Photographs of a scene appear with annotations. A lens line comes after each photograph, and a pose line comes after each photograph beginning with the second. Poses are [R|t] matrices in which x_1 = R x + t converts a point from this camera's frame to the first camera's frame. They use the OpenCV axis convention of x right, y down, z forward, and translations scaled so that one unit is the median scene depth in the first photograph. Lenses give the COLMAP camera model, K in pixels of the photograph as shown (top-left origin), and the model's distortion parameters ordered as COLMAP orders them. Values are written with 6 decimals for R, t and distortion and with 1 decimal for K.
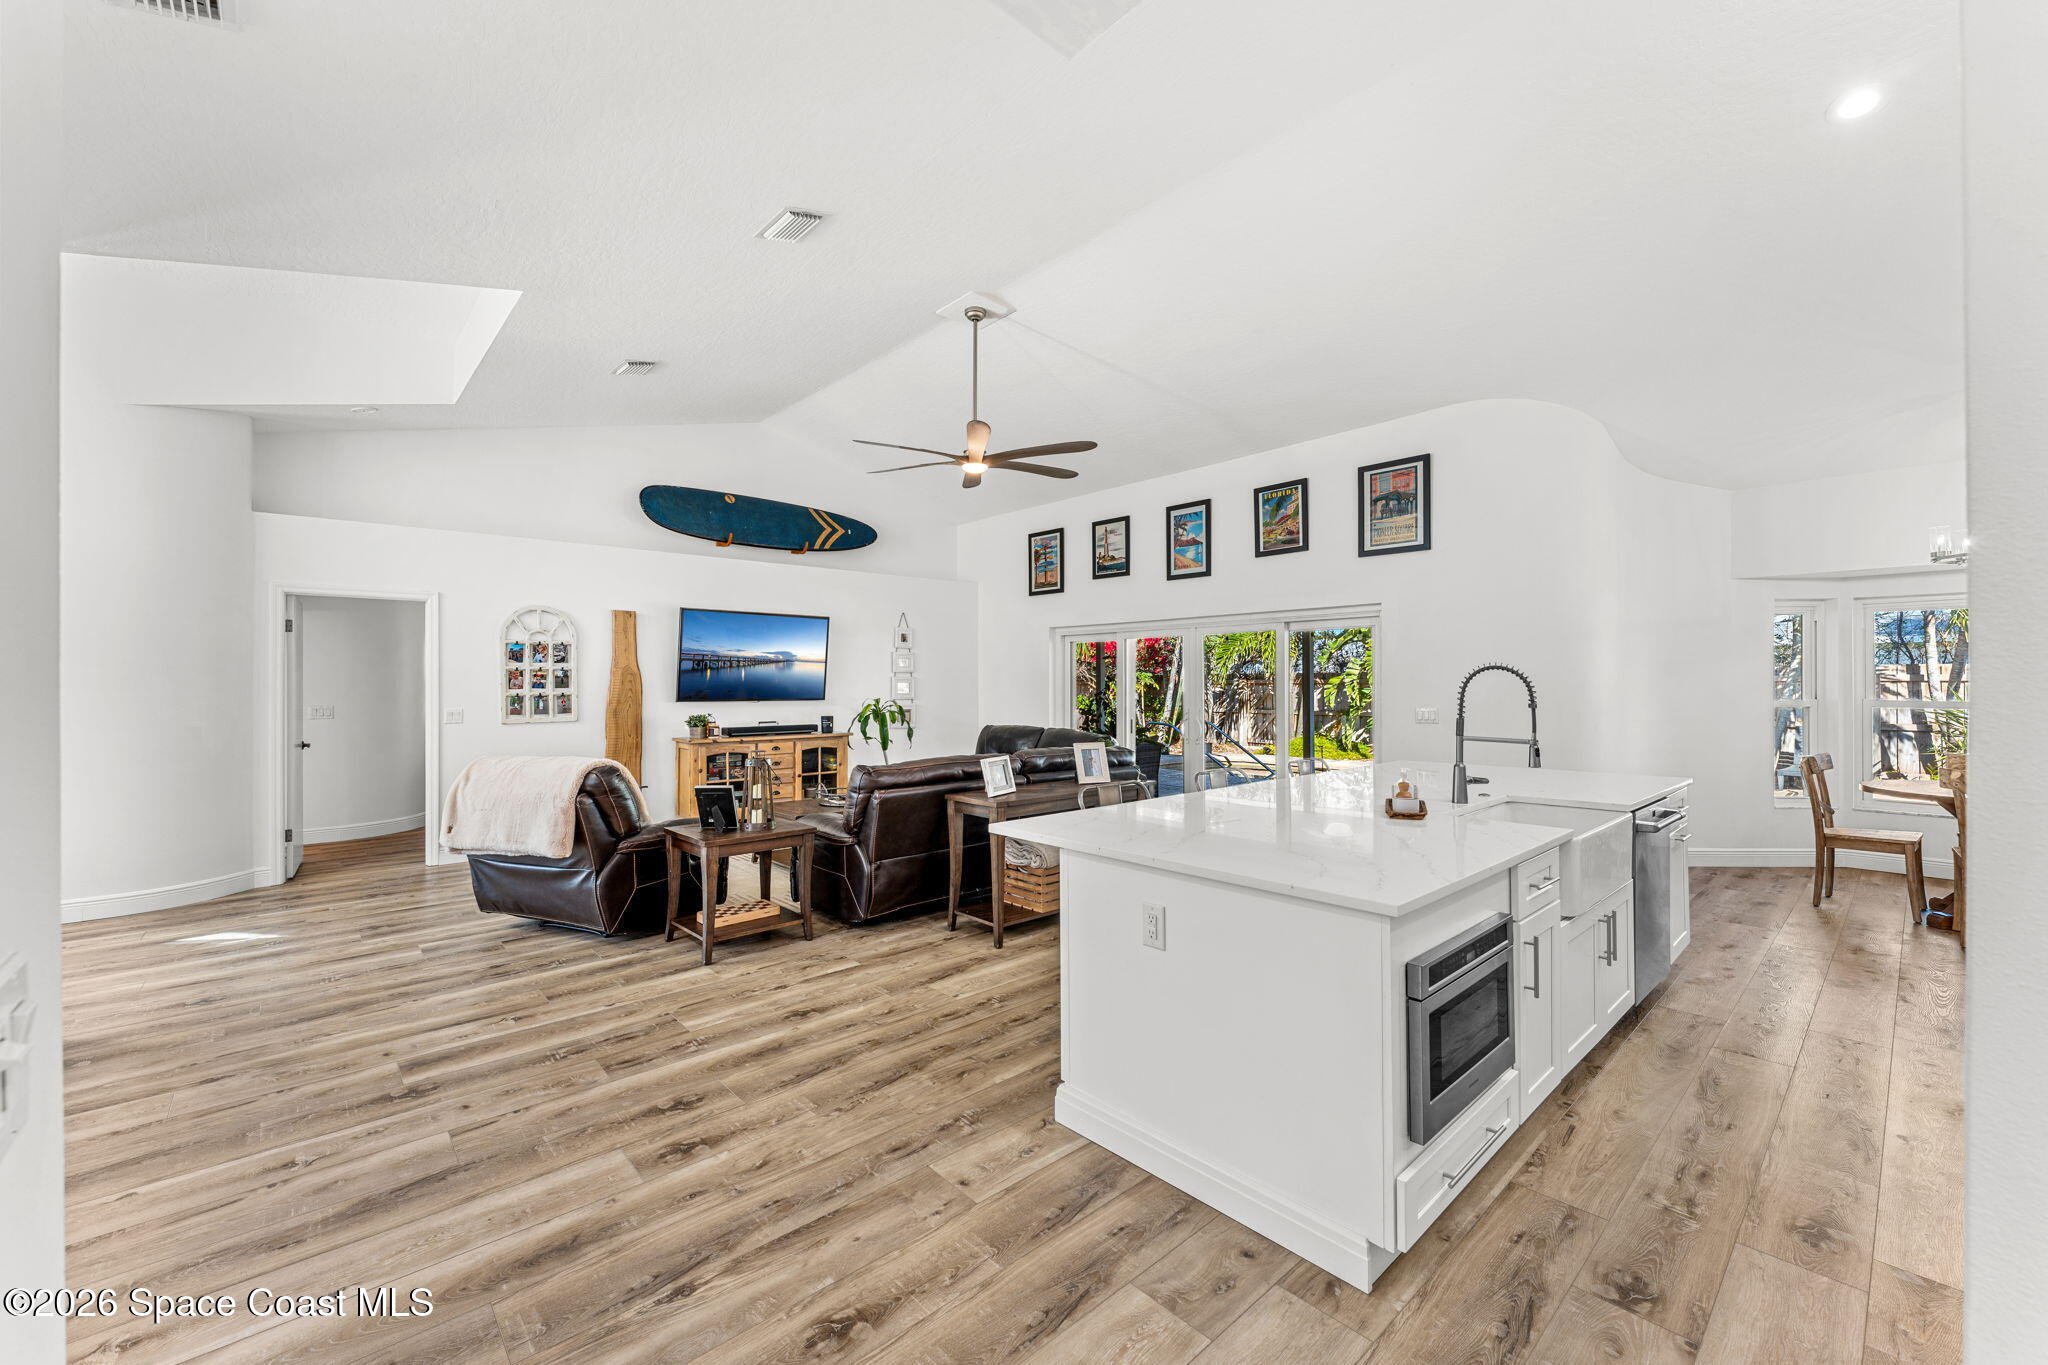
lens RADIAL K [[819.4, 0, 1029.8], [0, 819.4, 677.7], [0, 0, 1]] dist [-0.000281, 0.000664]
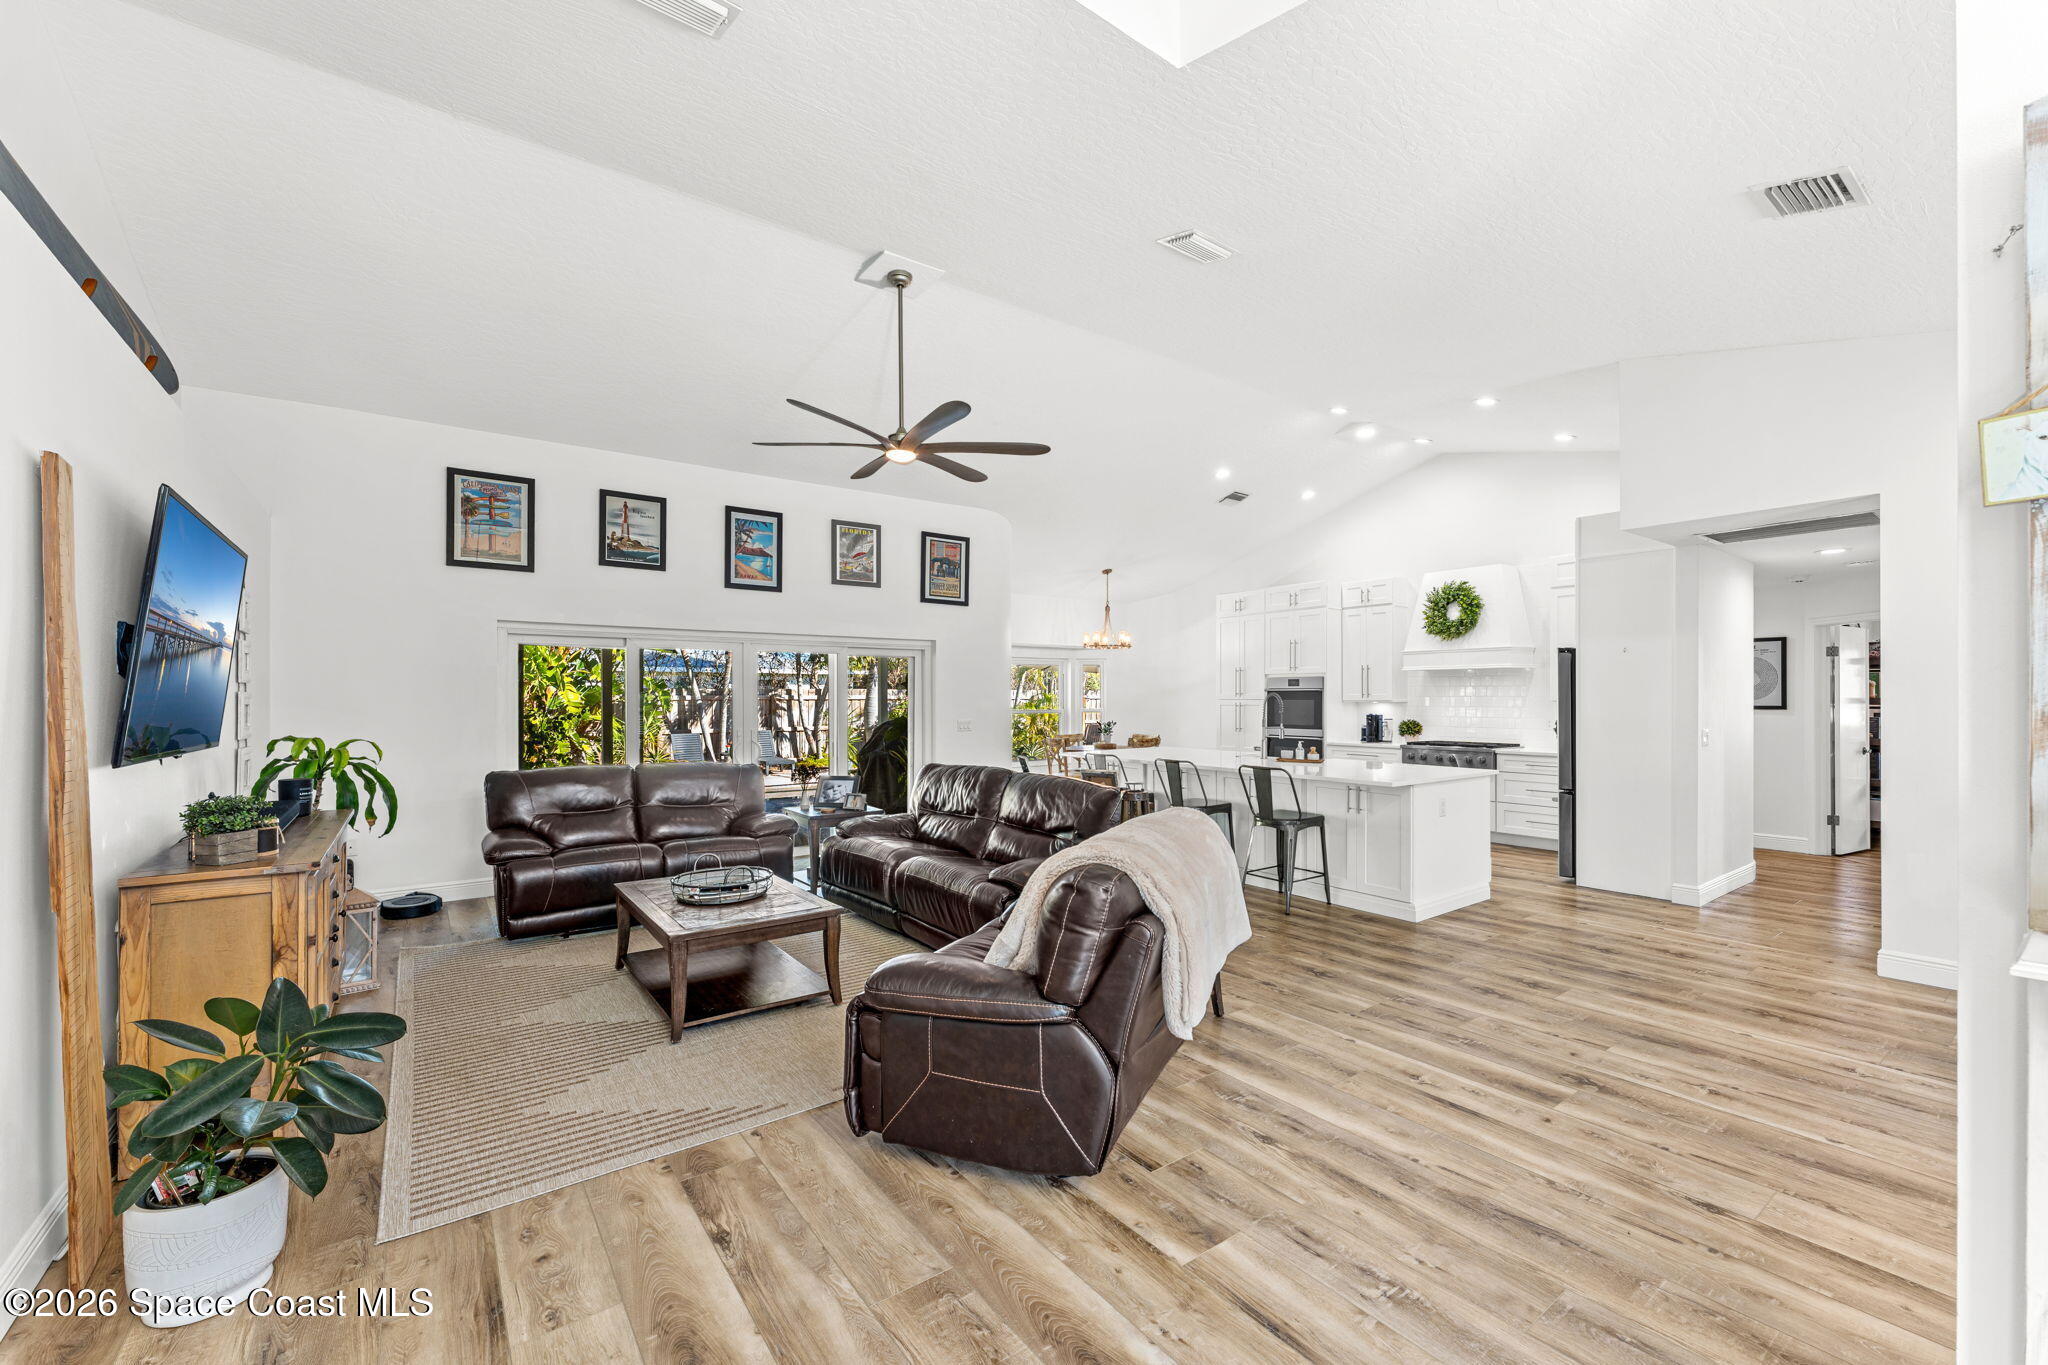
lens RADIAL K [[819.4, 0, 1020.8], [0, 819.4, 691.3], [0, 0, 1]] dist [-0.000281, 0.000664]
pose [[0.103795, 0.009369, 0.994555, -0.783003], [-0.006339, 0.999942, -0.008758, 0.000457], [-0.994579, -0.005395, 0.103848, 0.666465]]
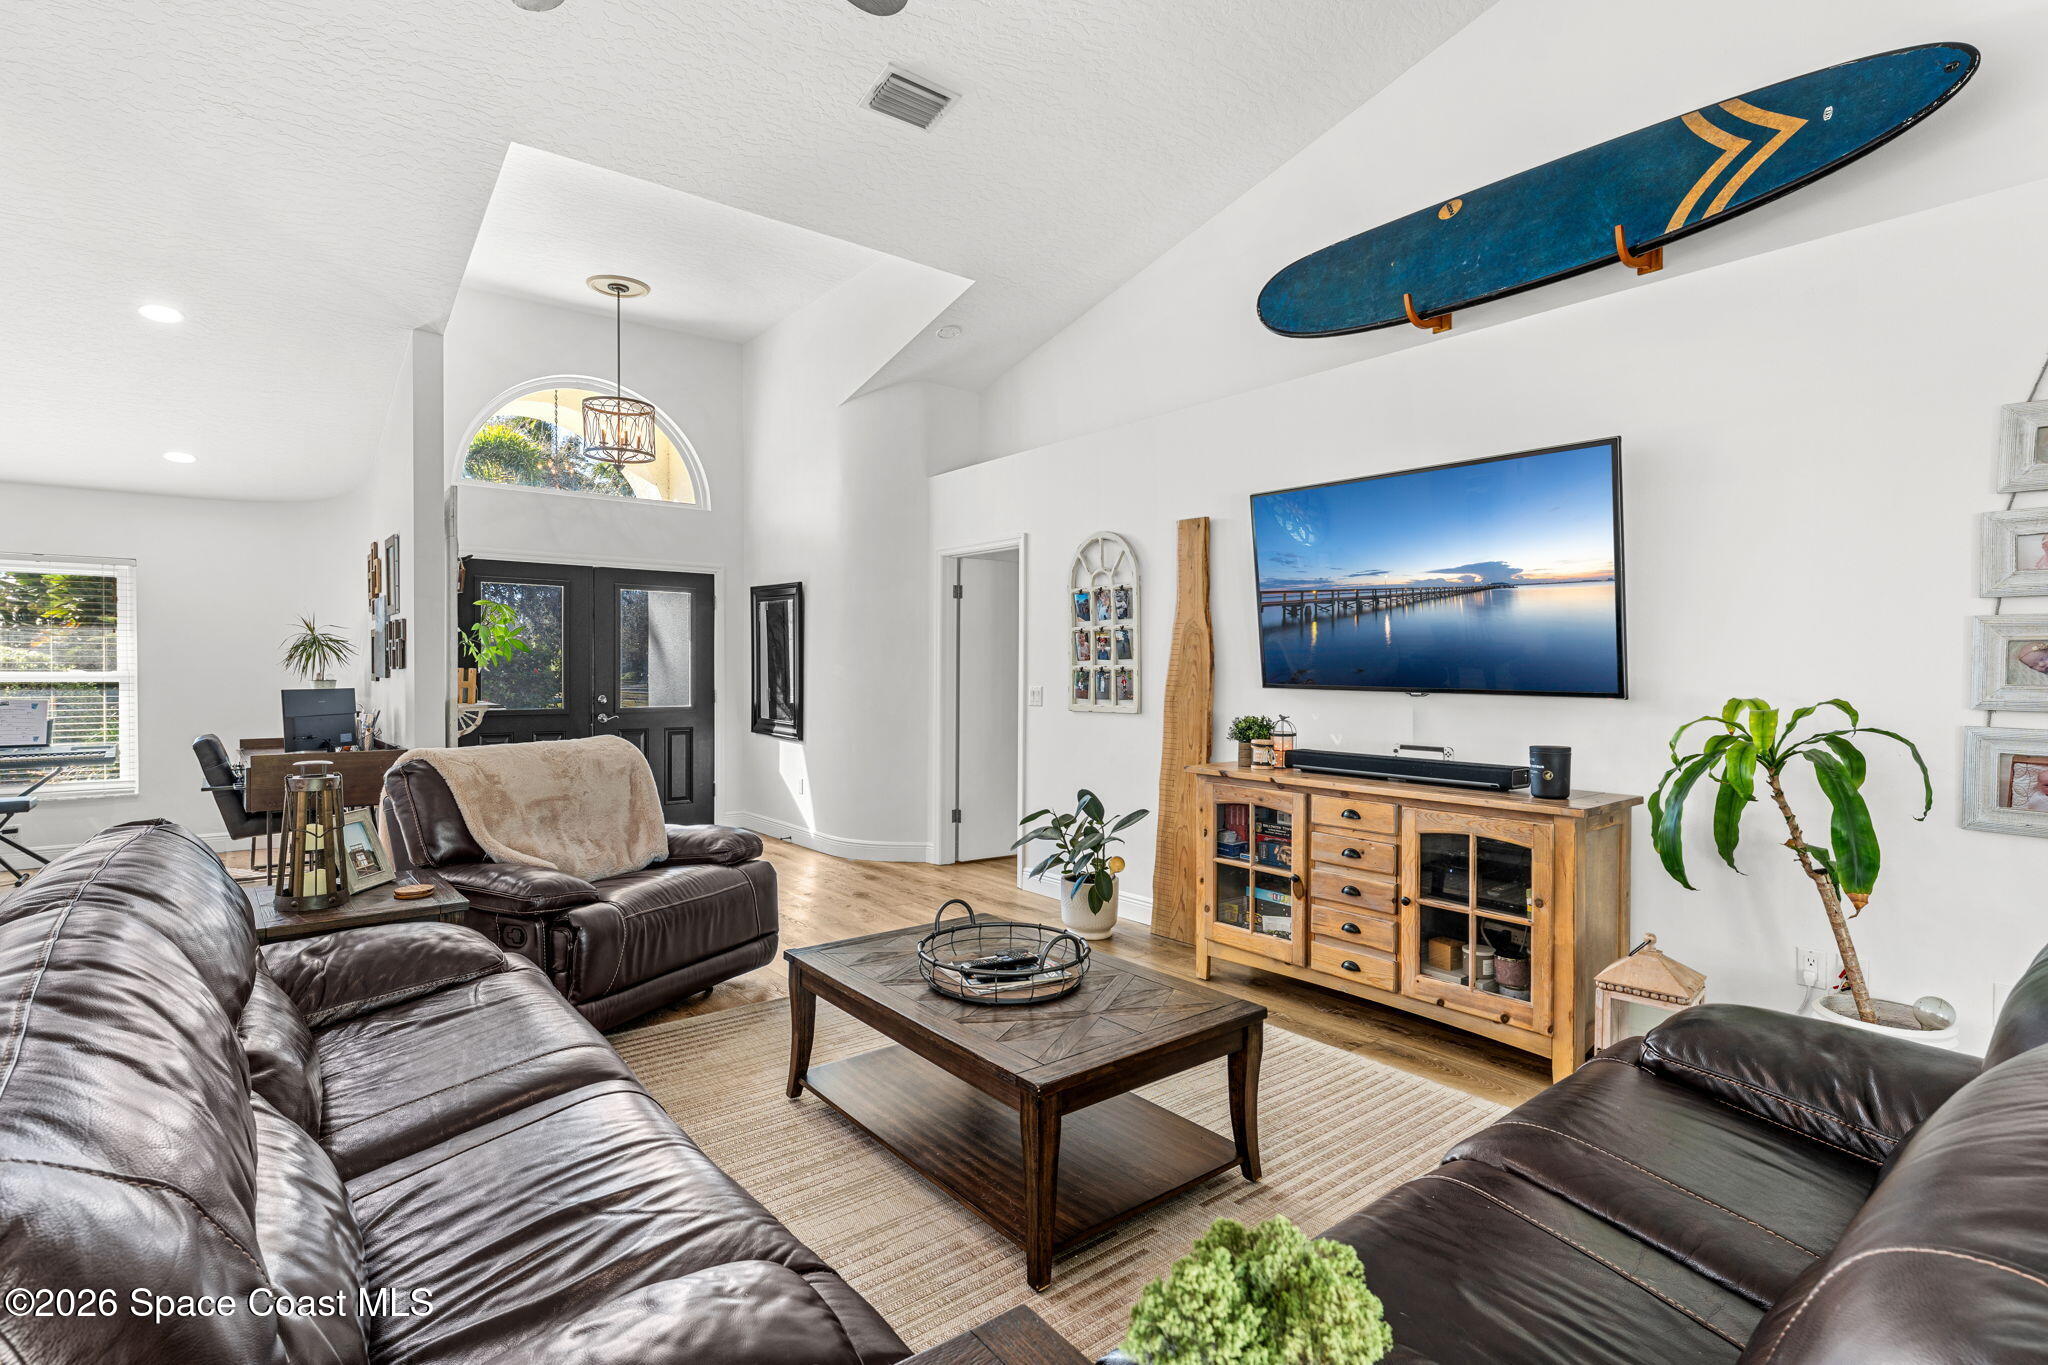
lens RADIAL K [[984.1, 0, 1027.0], [0, 984.1, 677.9], [0, 0, 1]] dist [-0.005003, 0.000607]
pose [[-0.057232, 0.013645, -0.998268, 0.183489], [0.002314, 0.999906, 0.013534, 0.016781], [0.998358, -0.001536, -0.057258, 0.982587]]
